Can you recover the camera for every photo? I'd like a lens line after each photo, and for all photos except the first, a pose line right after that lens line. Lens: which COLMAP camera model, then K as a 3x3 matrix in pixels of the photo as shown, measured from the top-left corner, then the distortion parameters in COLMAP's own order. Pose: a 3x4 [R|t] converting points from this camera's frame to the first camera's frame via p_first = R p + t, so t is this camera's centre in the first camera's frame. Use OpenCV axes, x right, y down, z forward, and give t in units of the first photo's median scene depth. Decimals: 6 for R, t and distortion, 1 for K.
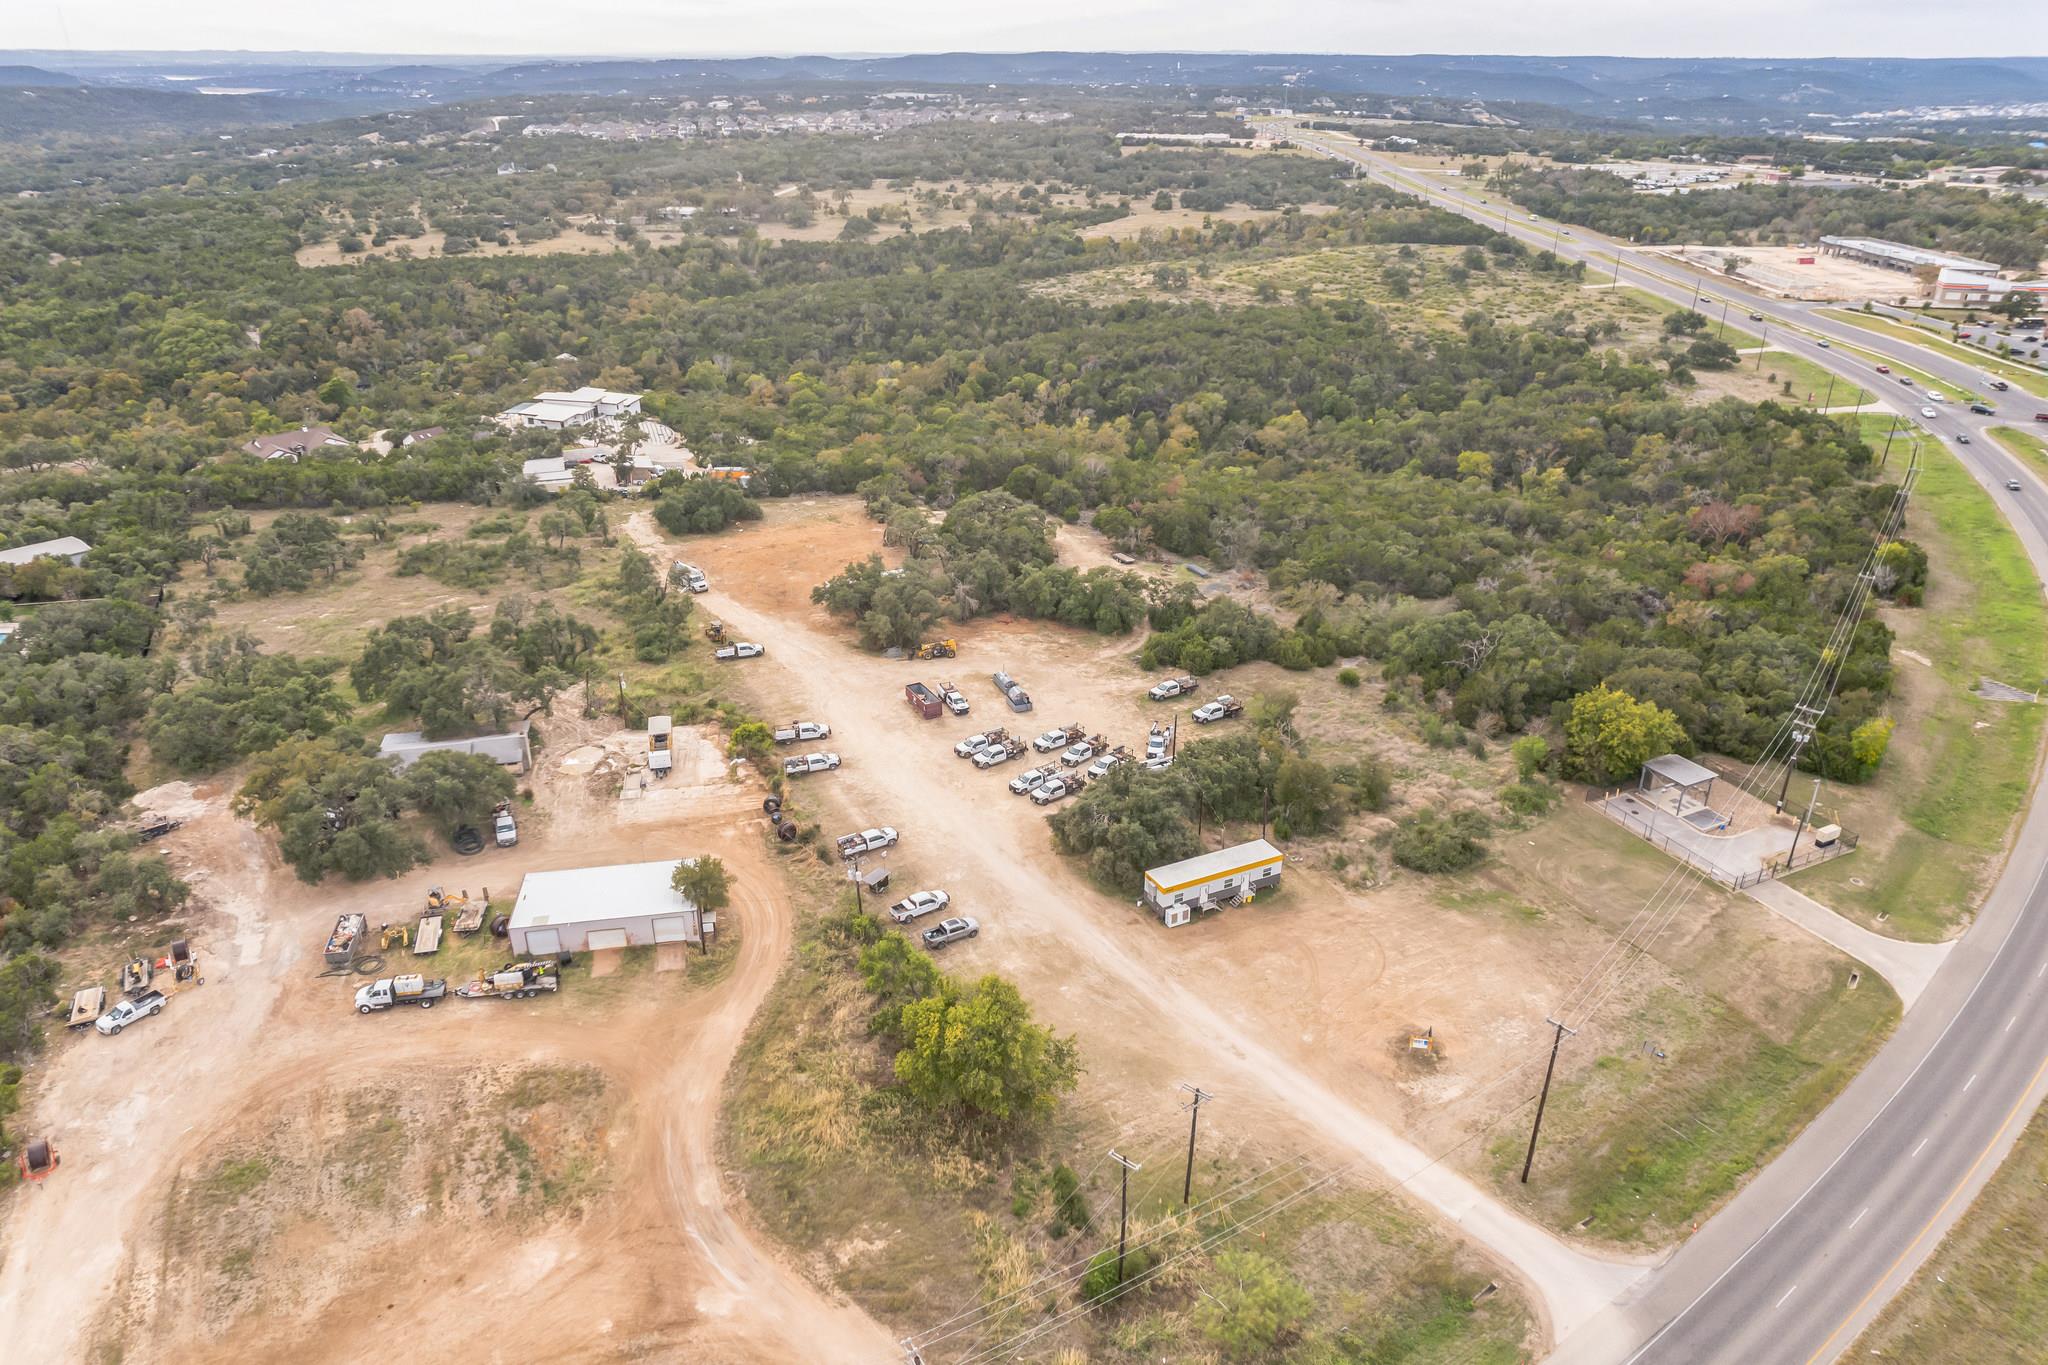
lens RADIAL K [[1355.1, 0, 1022.5], [0, 1355.1, 693.1], [0, 0, 1]] dist [-0.069371, 0.059634]
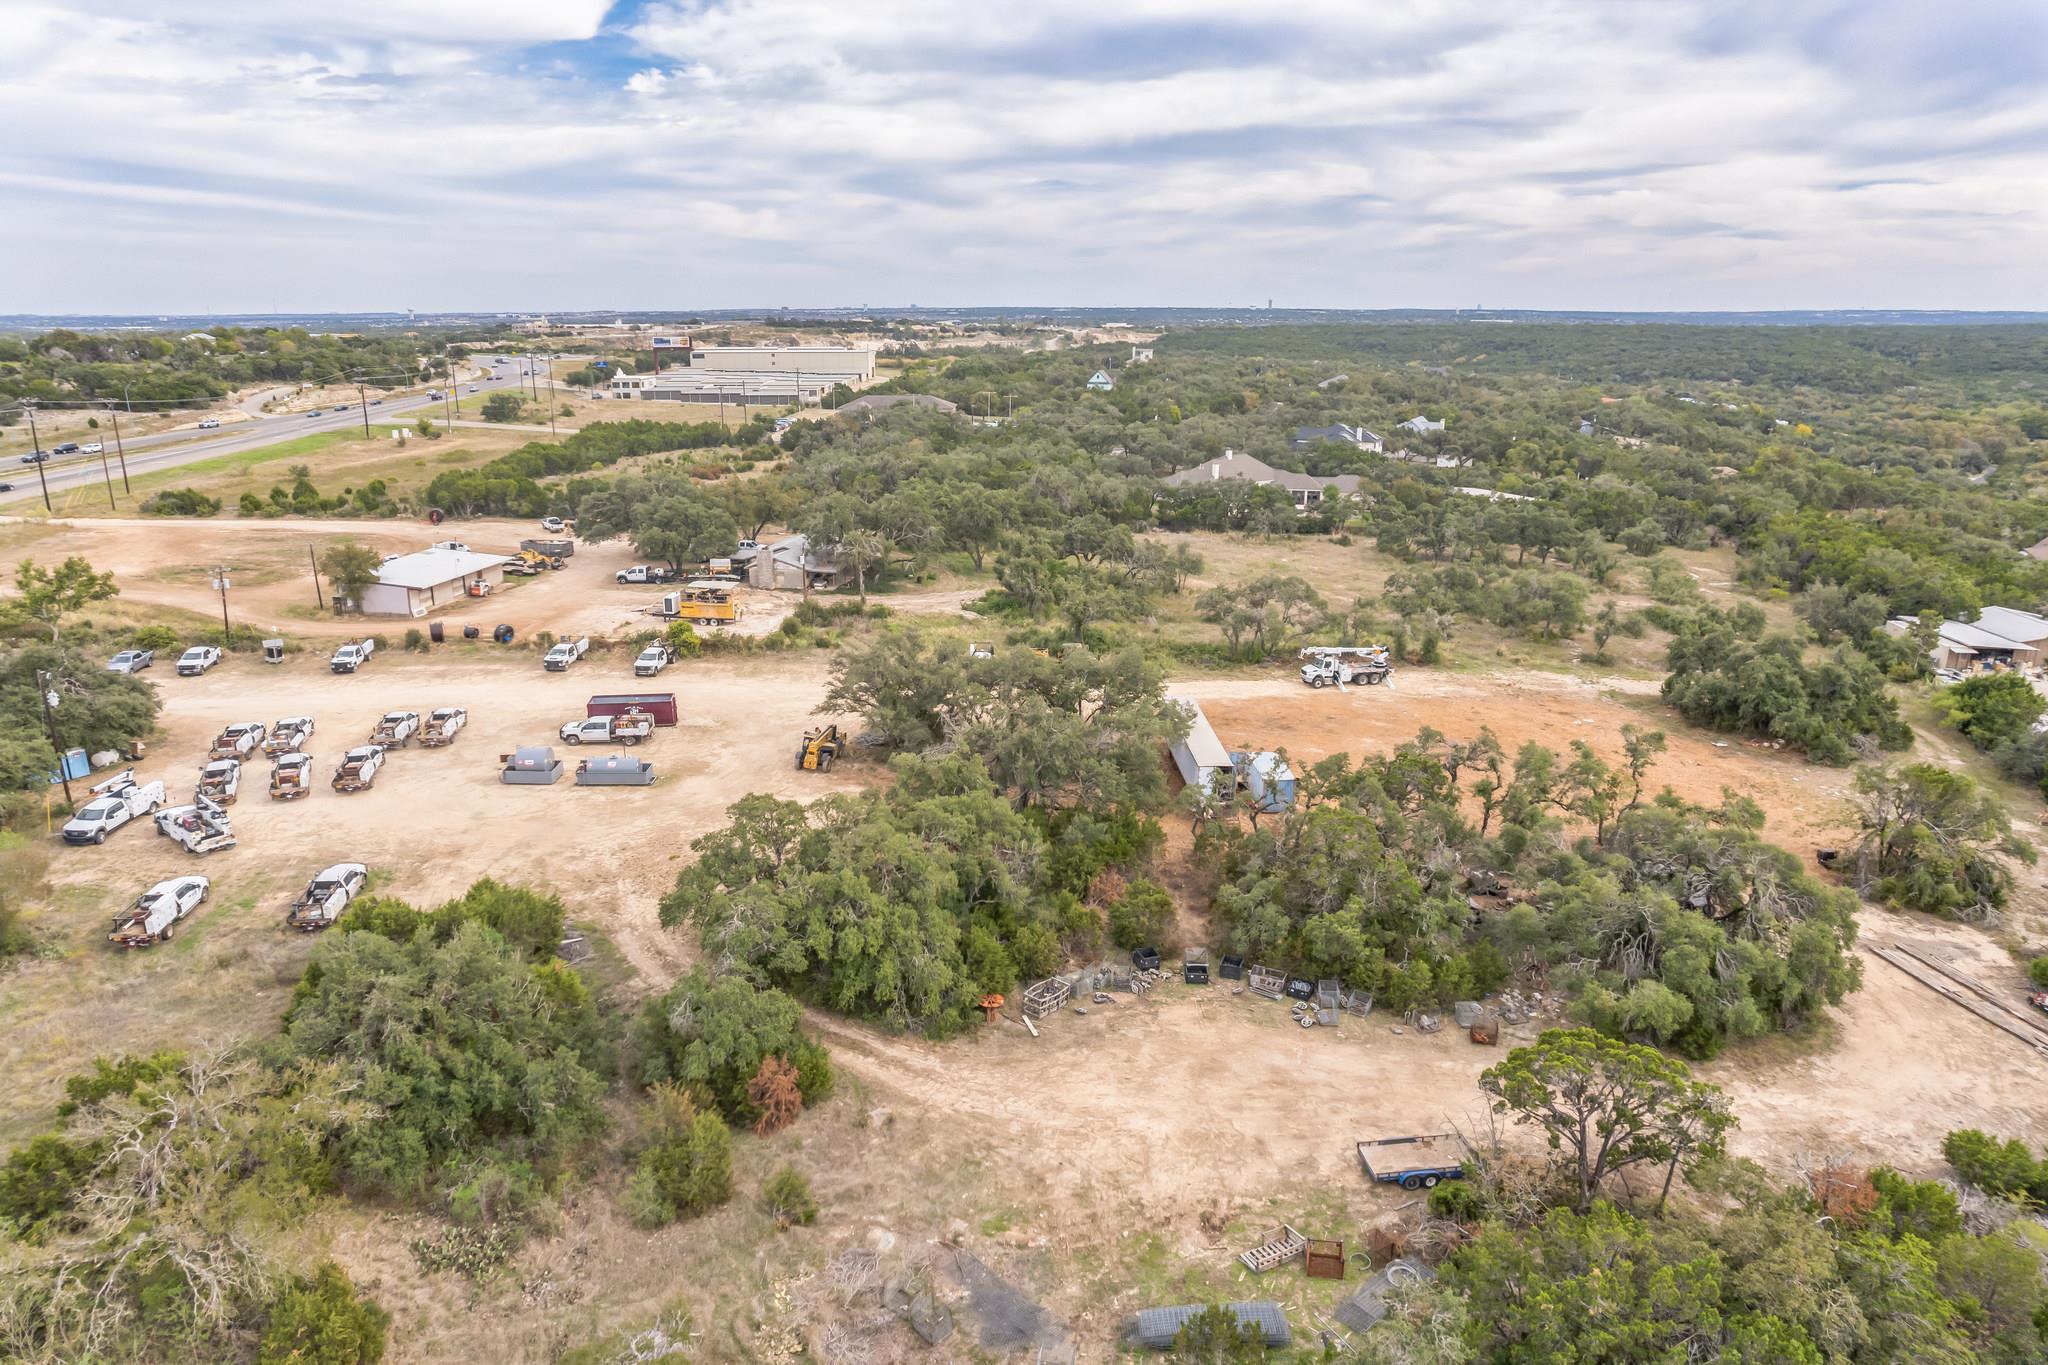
lens RADIAL K [[1309.1, 0, 1022.2], [0, 1309.1, 694.1], [0, 0, 1]] dist [-0.078189, 0.070866]
pose [[-0.373540, 0.262075, -0.889823, 0.359789], [-0.407338, 0.815481, 0.411176, -0.297663], [0.833393, 0.516050, -0.197862, 1.196676]]
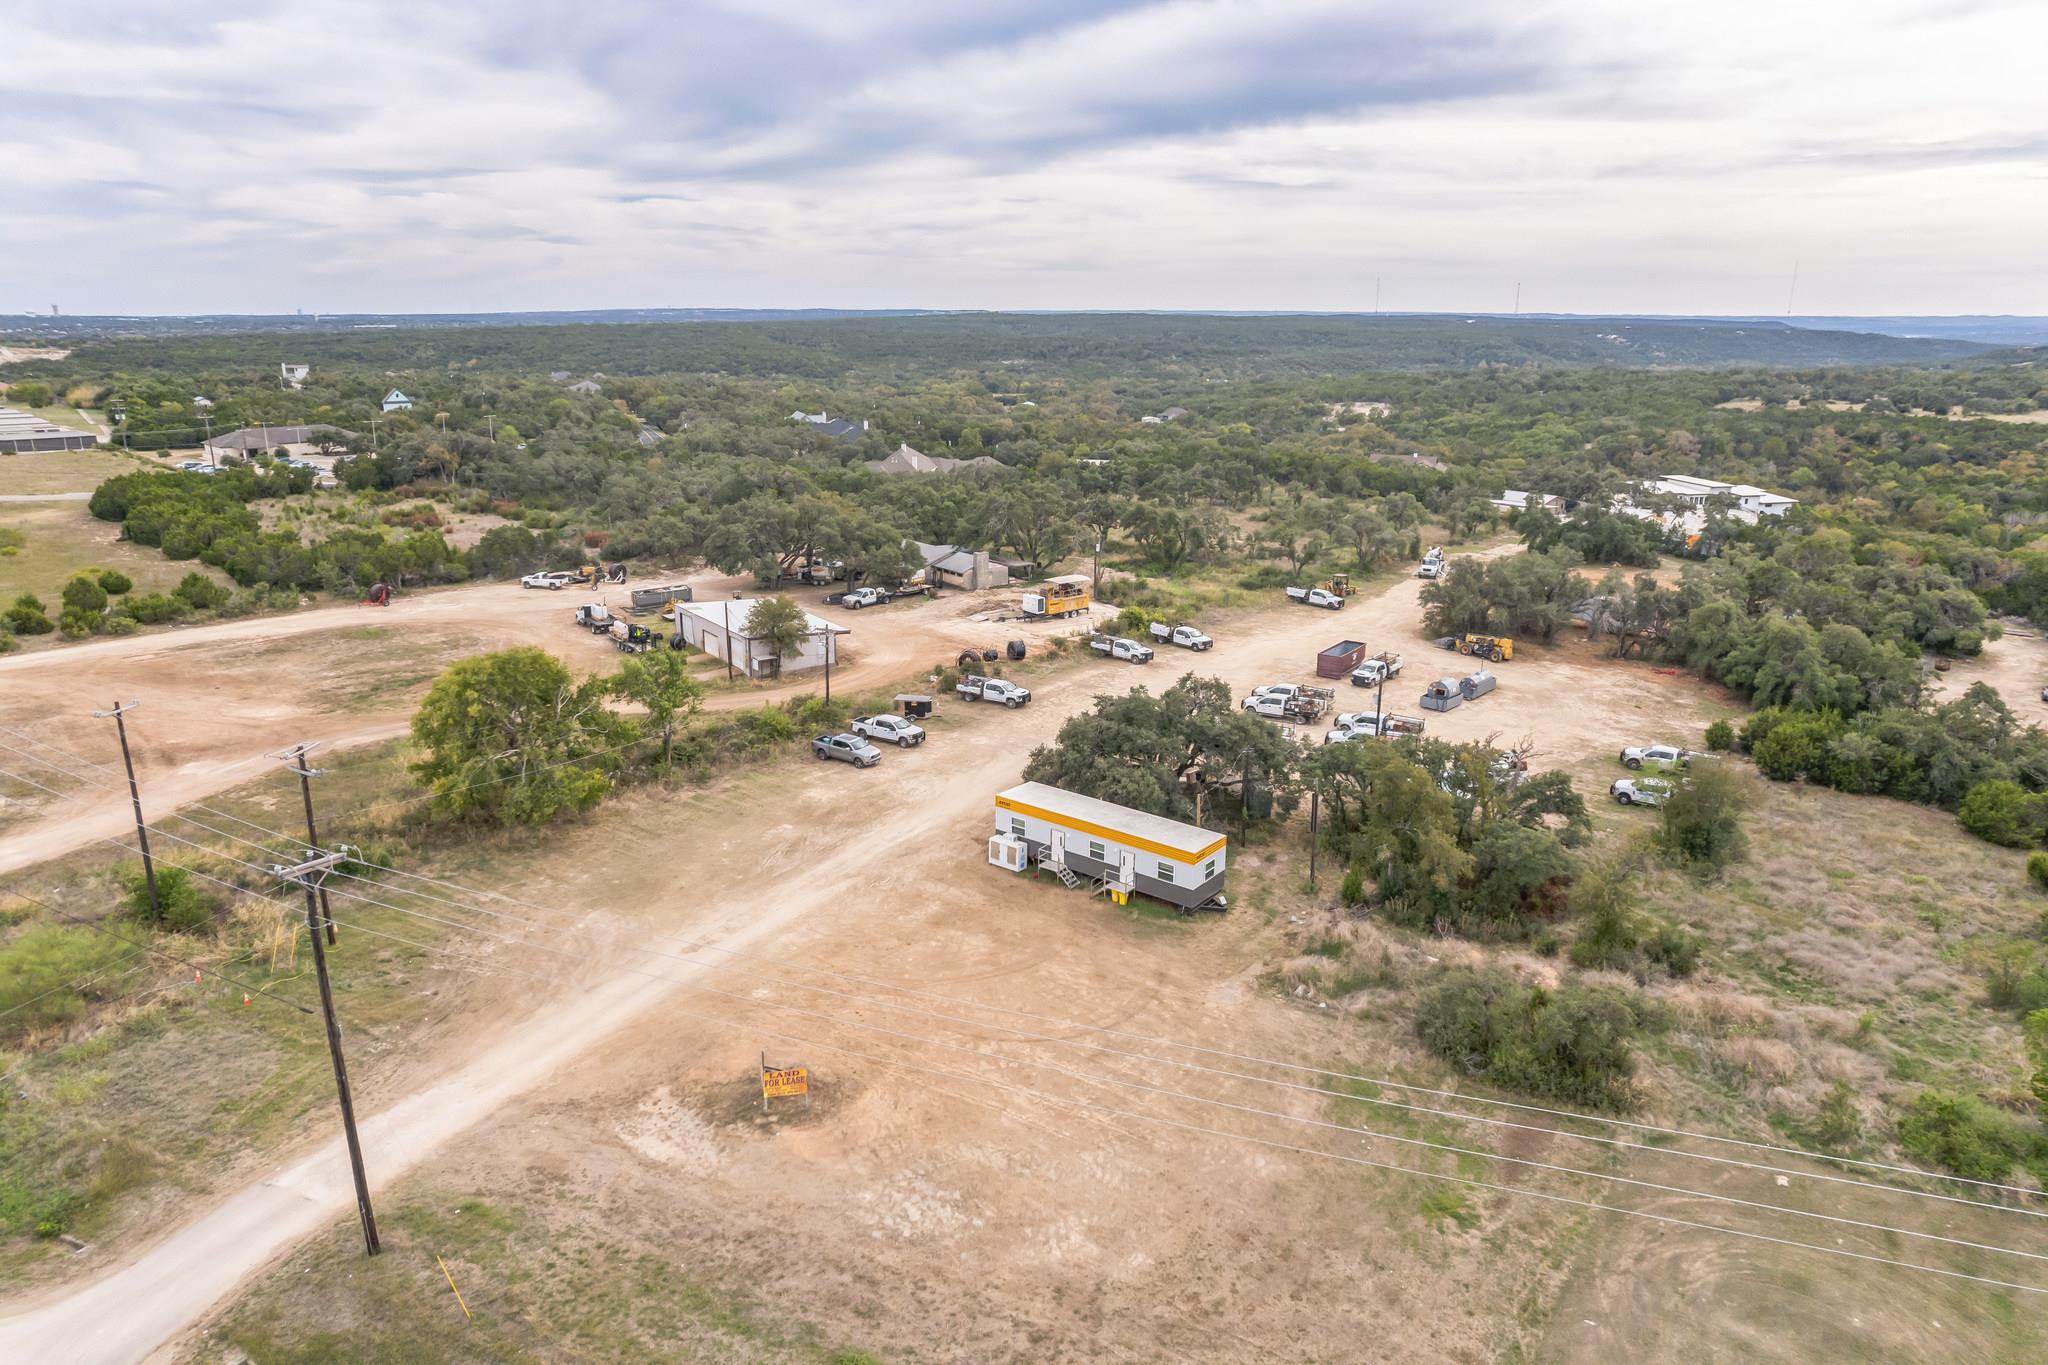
lens RADIAL K [[1307.0, 0, 1022.2], [0, 1307.0, 715.9], [0, 0, 1]] dist [-0.076088, 0.072963]
pose [[0.429818, 0.267118, -0.862499, 0.440383], [-0.393928, 0.915008, 0.087070, 0.038263], [0.812451, 0.302338, 0.498512, 0.495472]]
